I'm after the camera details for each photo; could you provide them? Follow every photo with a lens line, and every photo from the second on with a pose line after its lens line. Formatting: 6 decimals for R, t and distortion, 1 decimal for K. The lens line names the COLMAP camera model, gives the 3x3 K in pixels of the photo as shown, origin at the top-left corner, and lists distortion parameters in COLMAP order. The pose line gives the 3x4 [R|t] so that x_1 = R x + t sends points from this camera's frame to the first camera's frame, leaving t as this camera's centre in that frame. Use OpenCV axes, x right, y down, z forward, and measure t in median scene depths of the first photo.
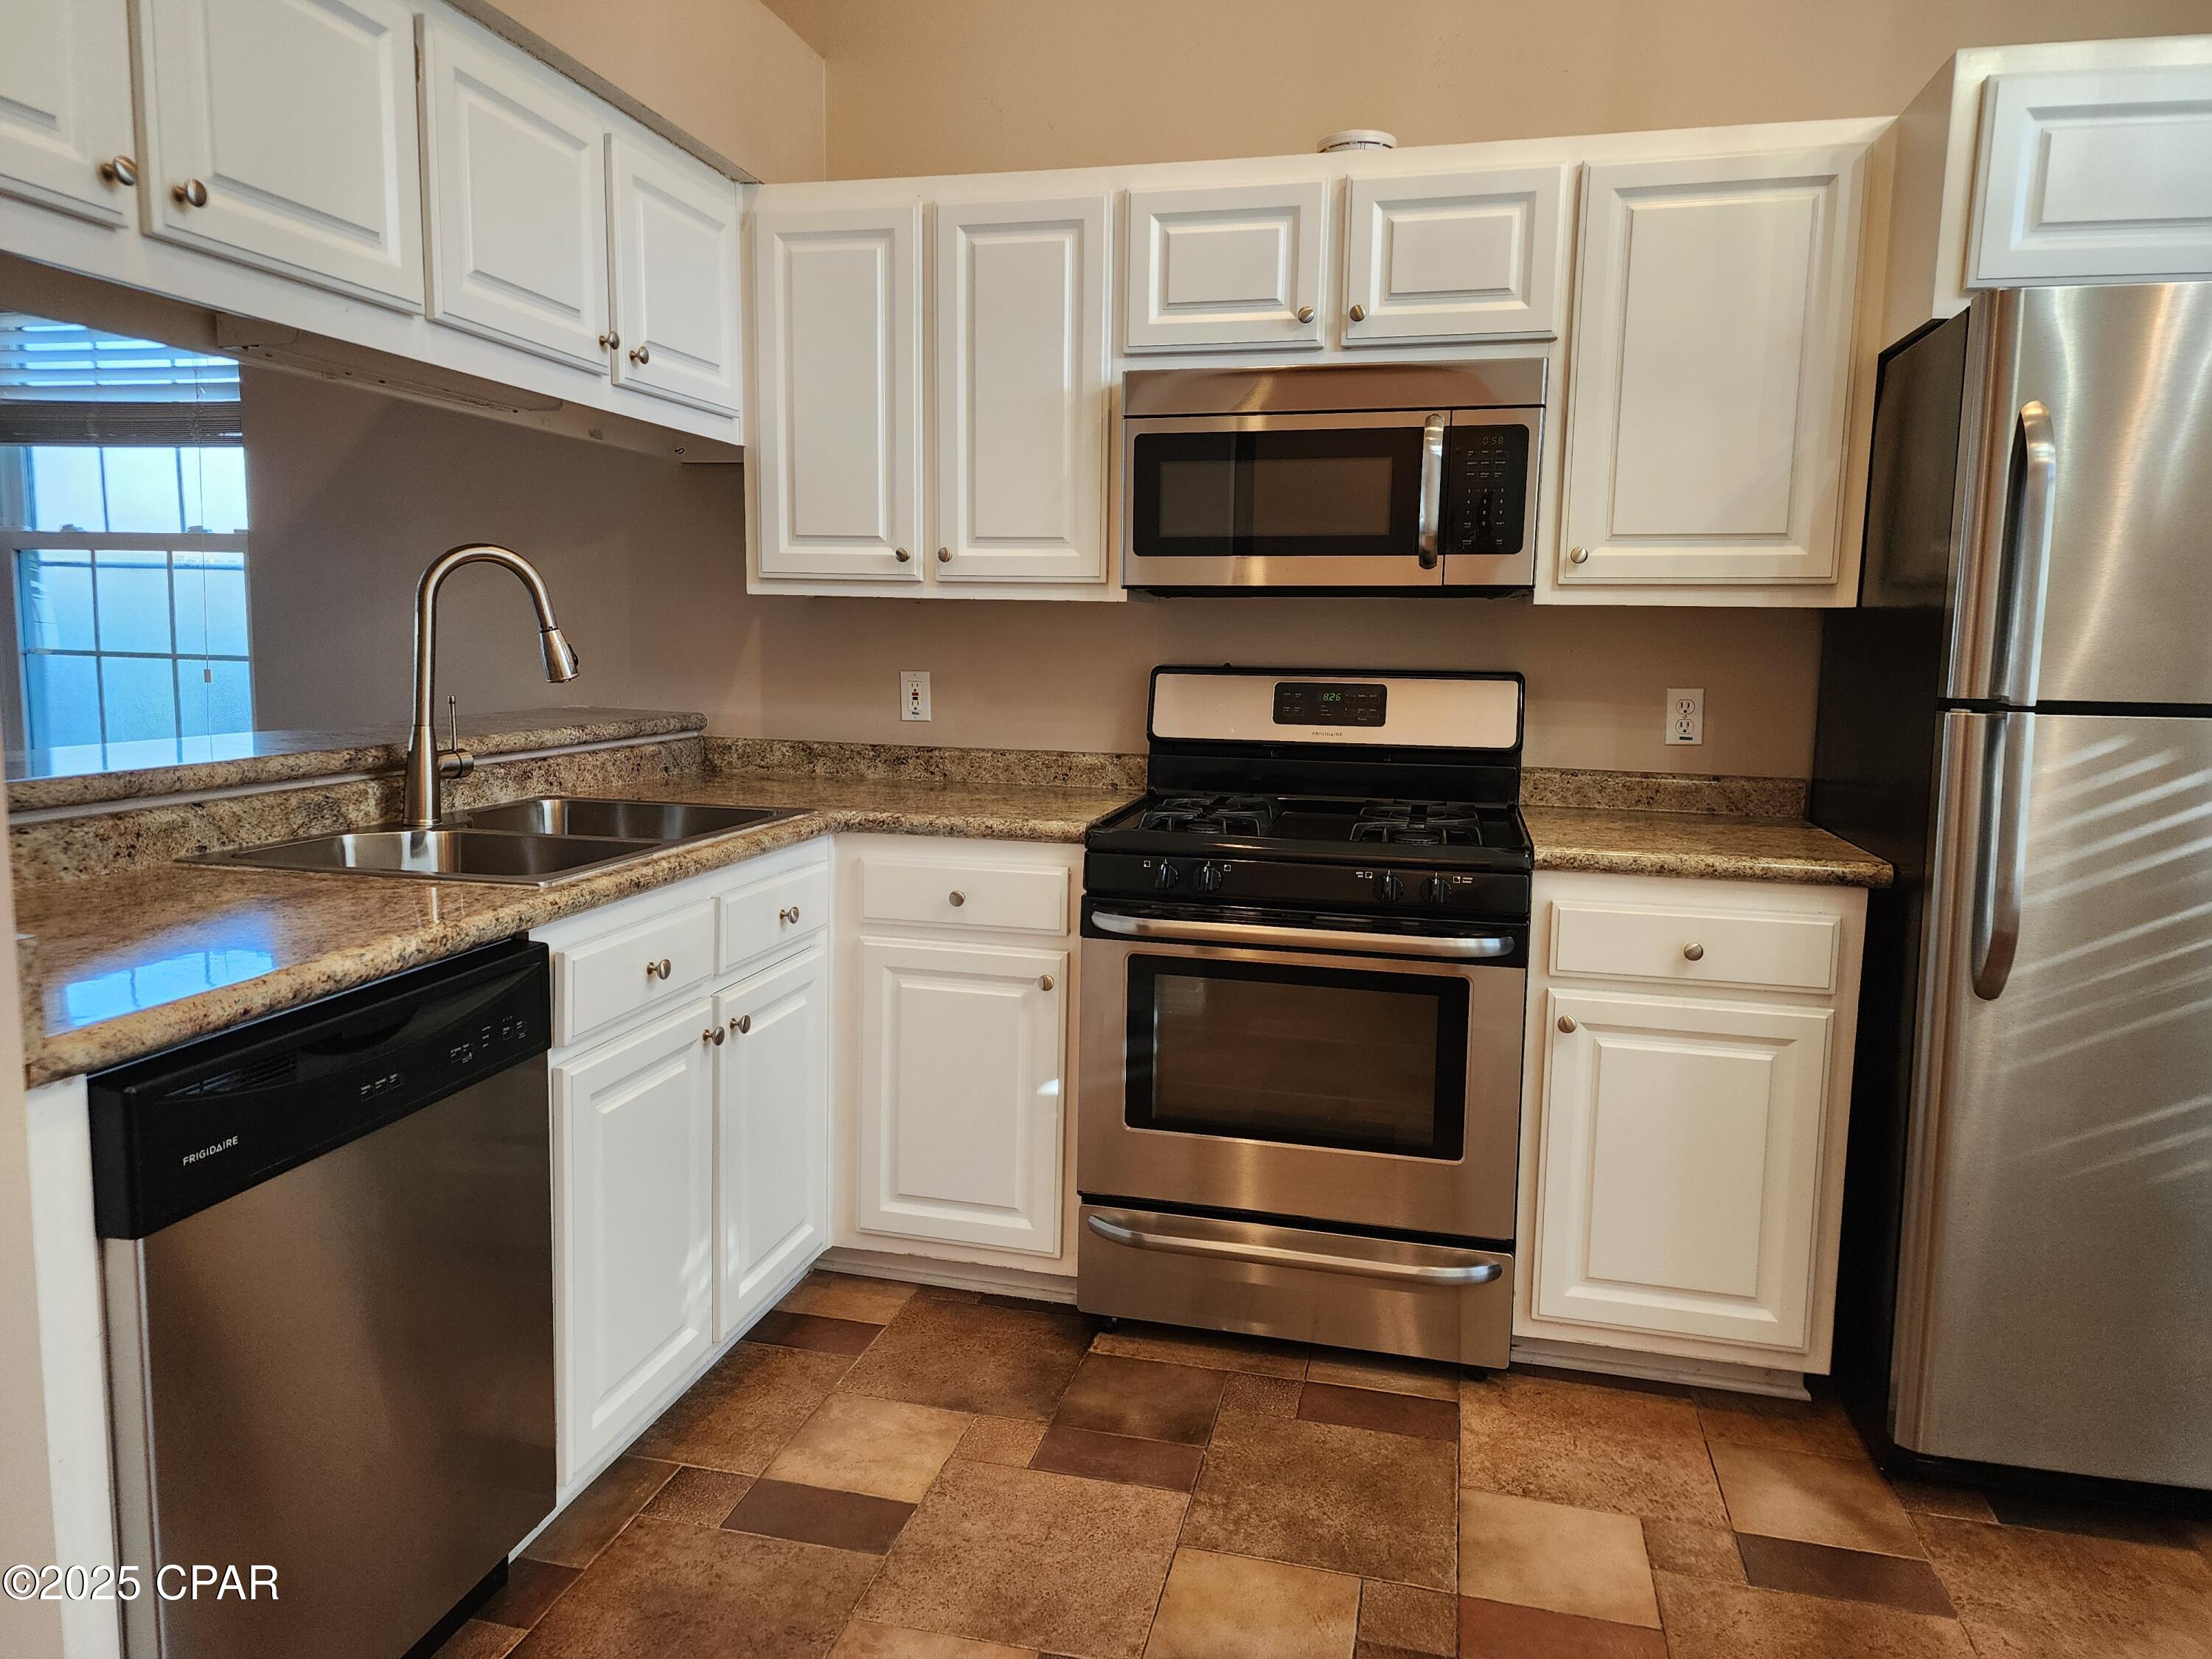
lens RADIAL K [[1495.3, 0, 1067.9], [0, 1495.3, 816.1], [0, 0, 1]] dist [0.068834, -0.061404]
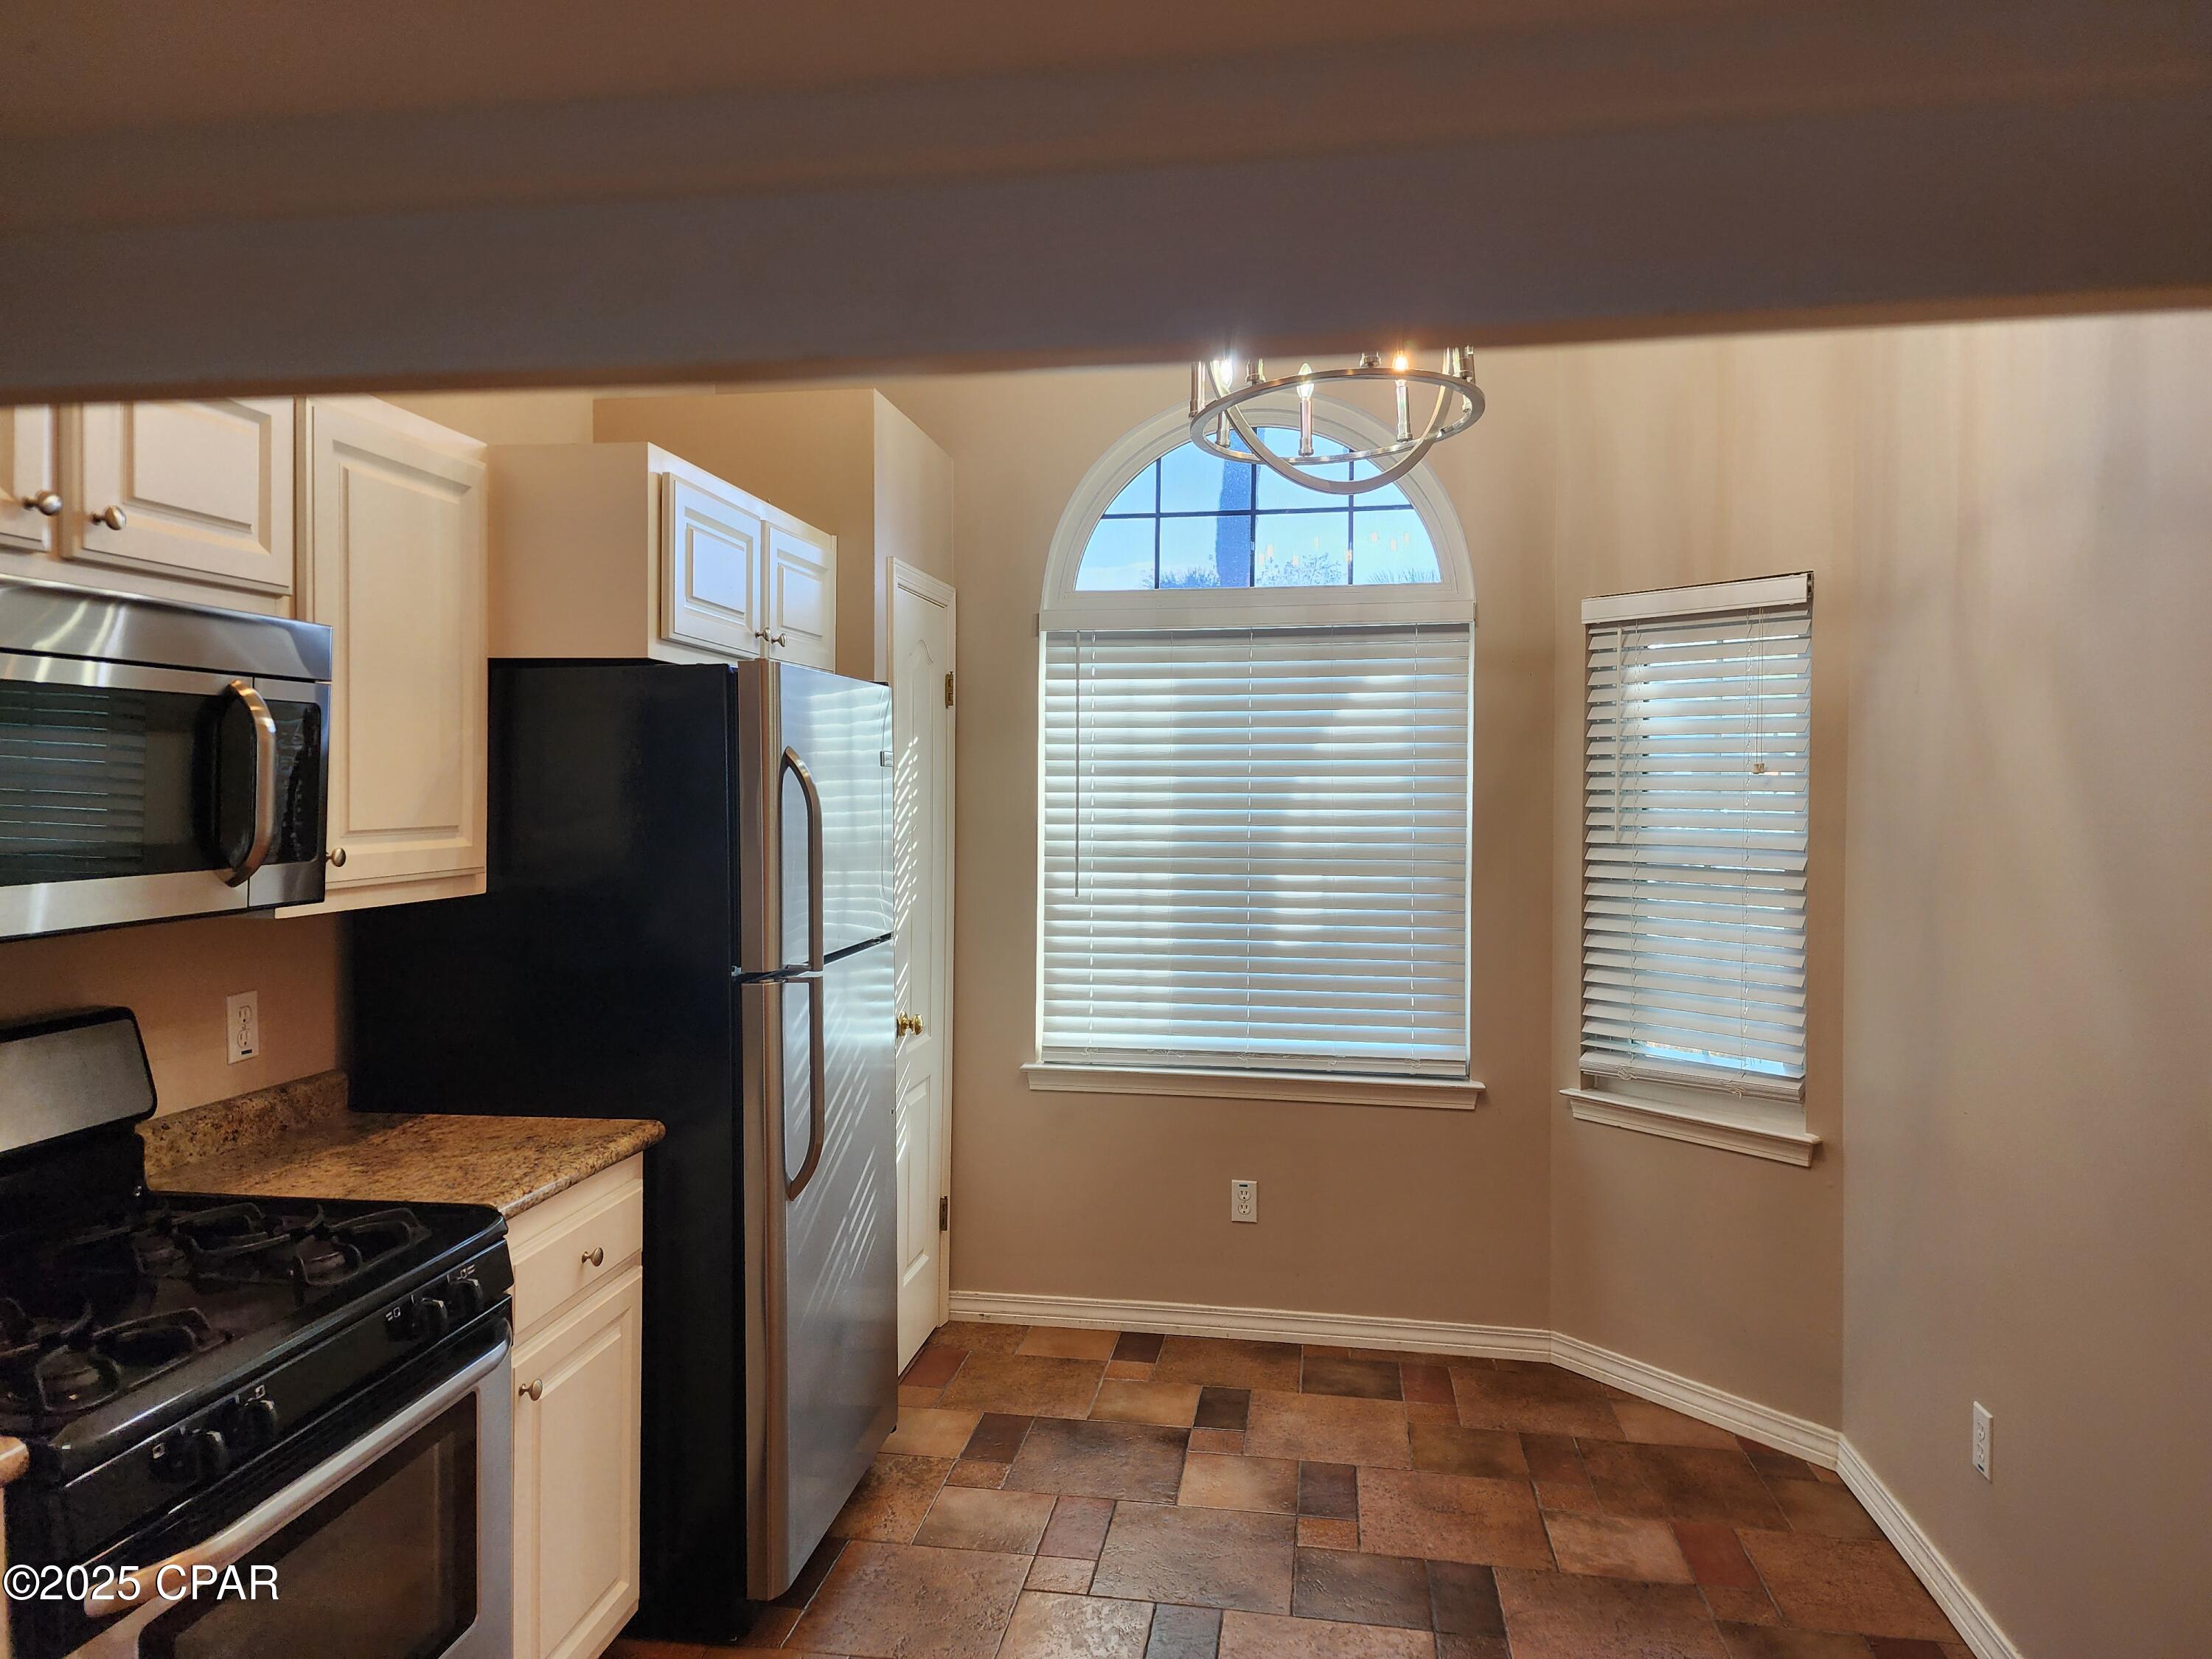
lens RADIAL K [[1495.3, 0, 1082.3], [0, 1495.3, 782.3], [0, 0, 1]] dist [0.068834, -0.061404]
pose [[-0.125909, -0.020449, 0.991831, -0.559182], [0.115015, 0.992745, 0.035068, -0.201967], [-0.985352, 0.118491, -0.122643, 0.714116]]
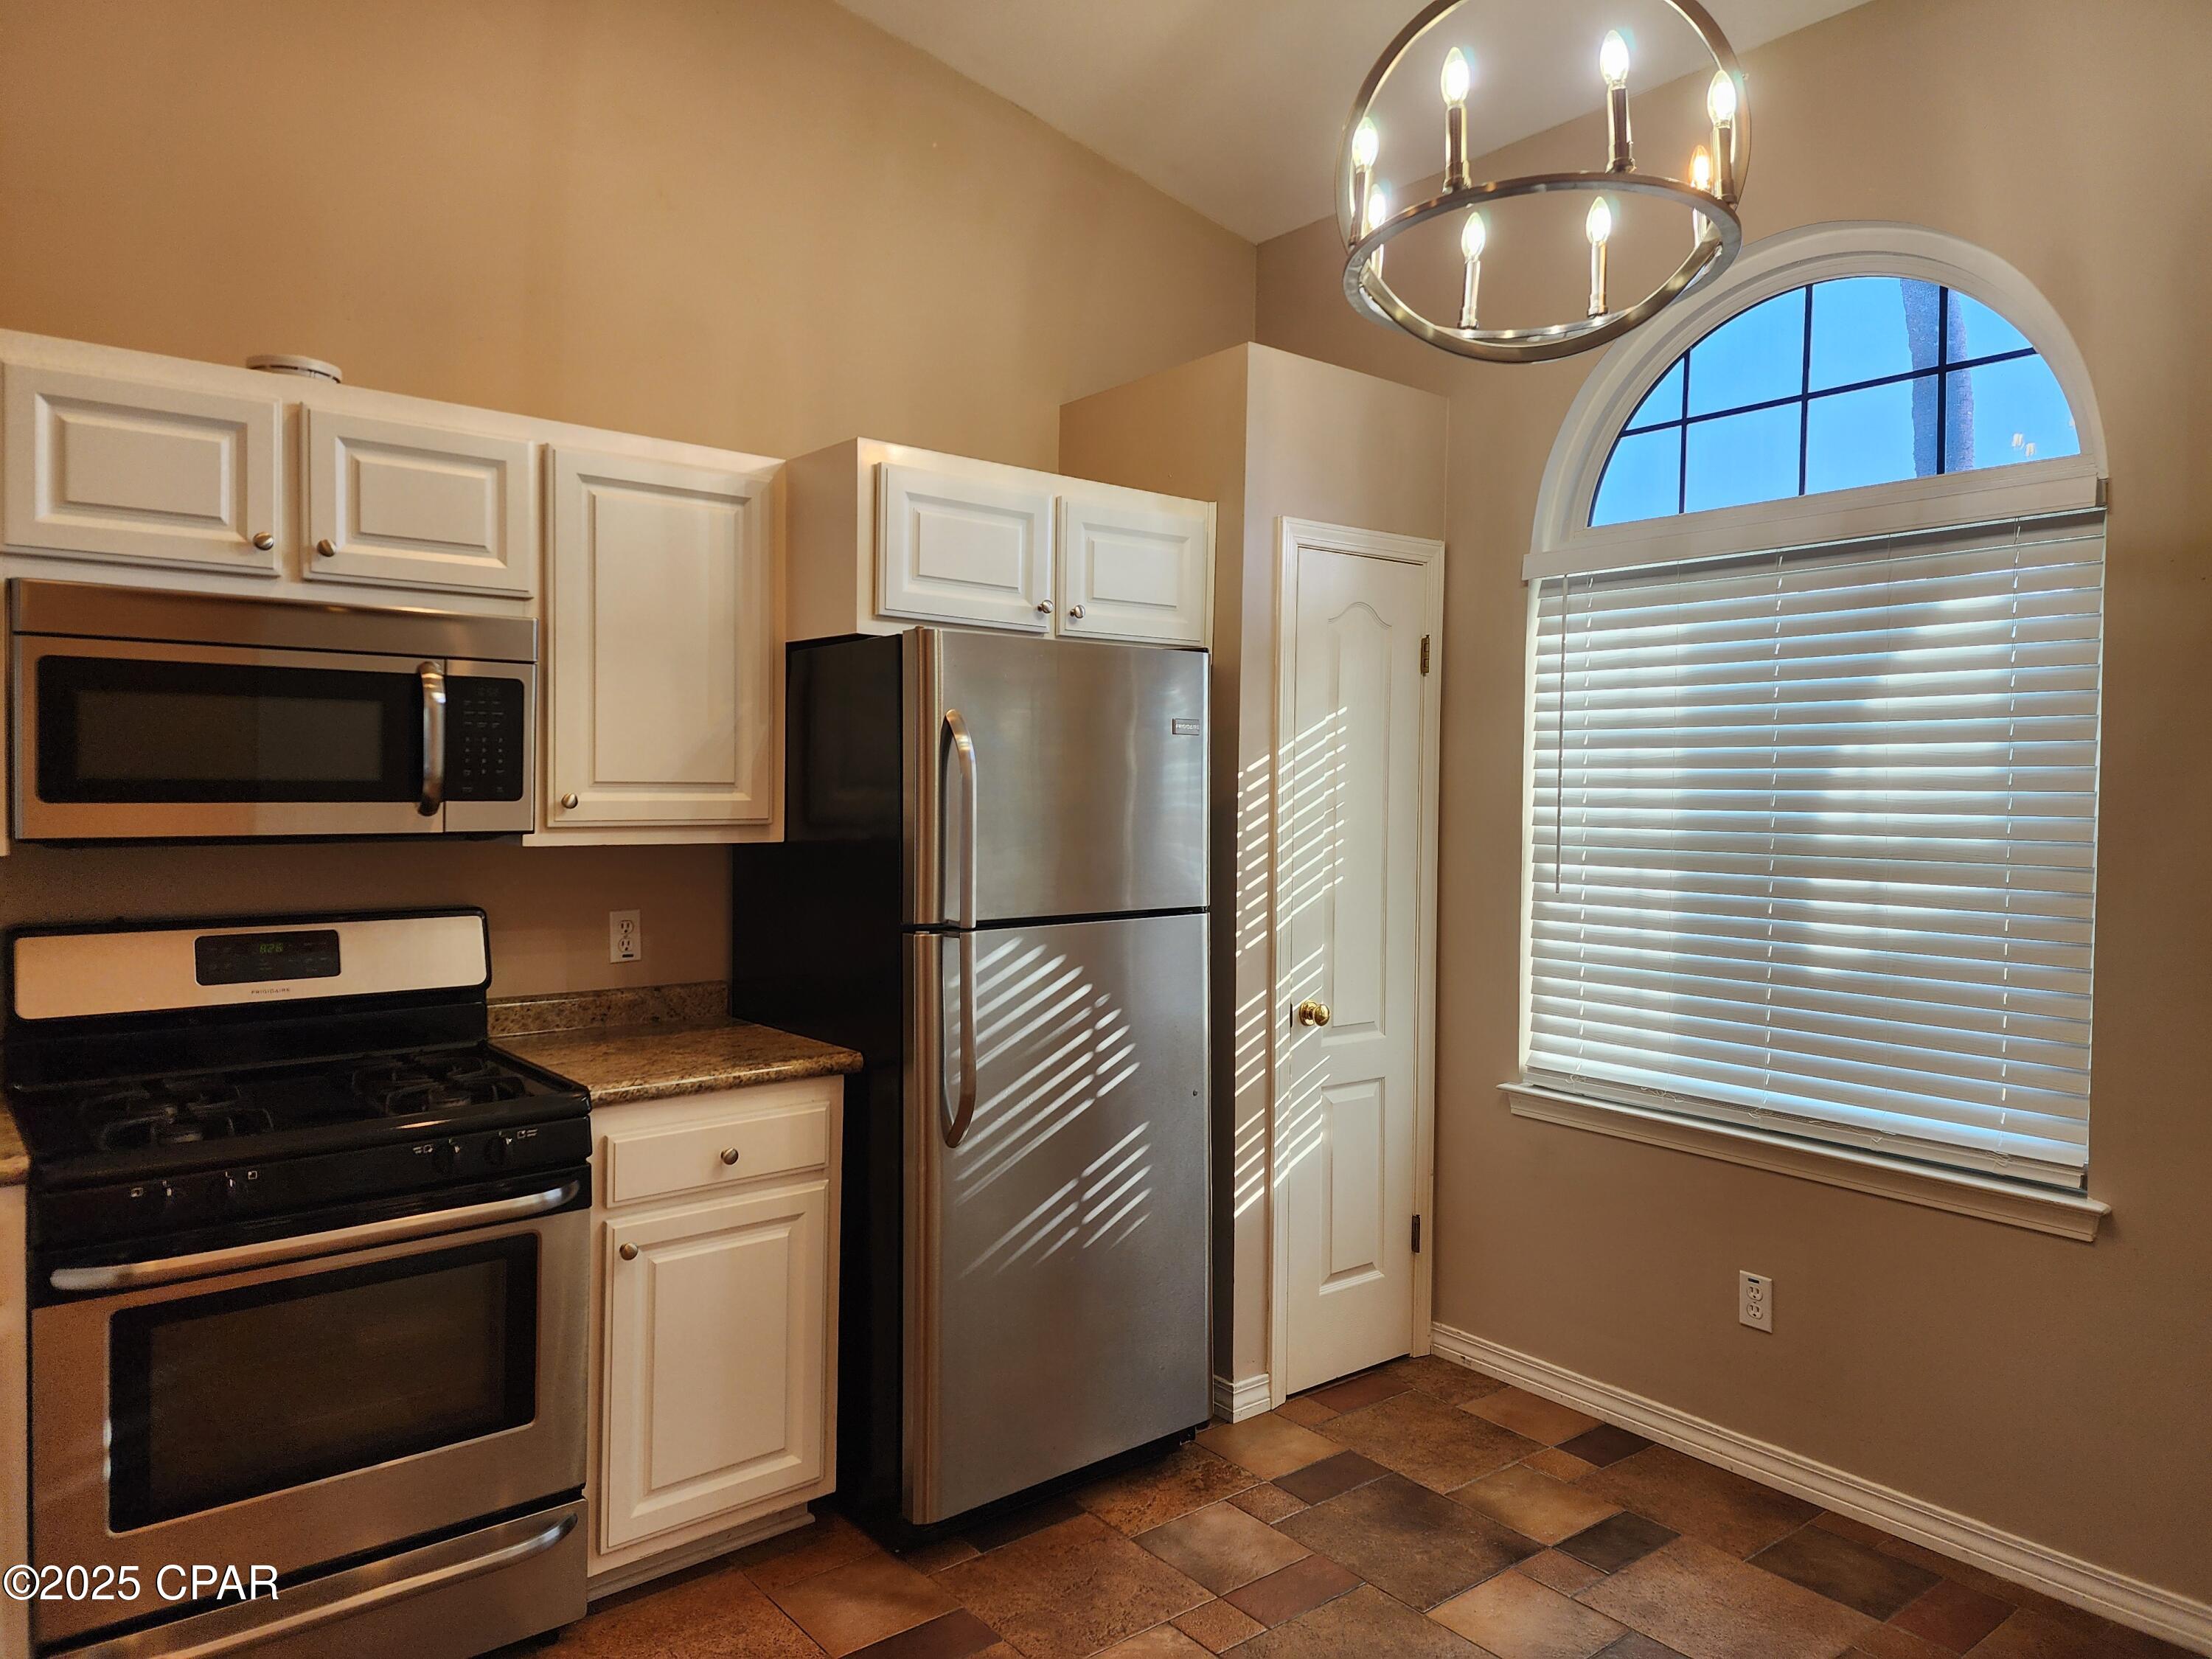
lens RADIAL K [[1495.3, 0, 1109.4], [0, 1495.3, 797.4], [0, 0, 1]] dist [0.068834, -0.061404]
pose [[0.583531, -0.021576, 0.811804, -0.310805], [0.101677, 0.993722, -0.046675, -0.090172], [-0.805700, 0.109778, 0.582062, 0.078169]]
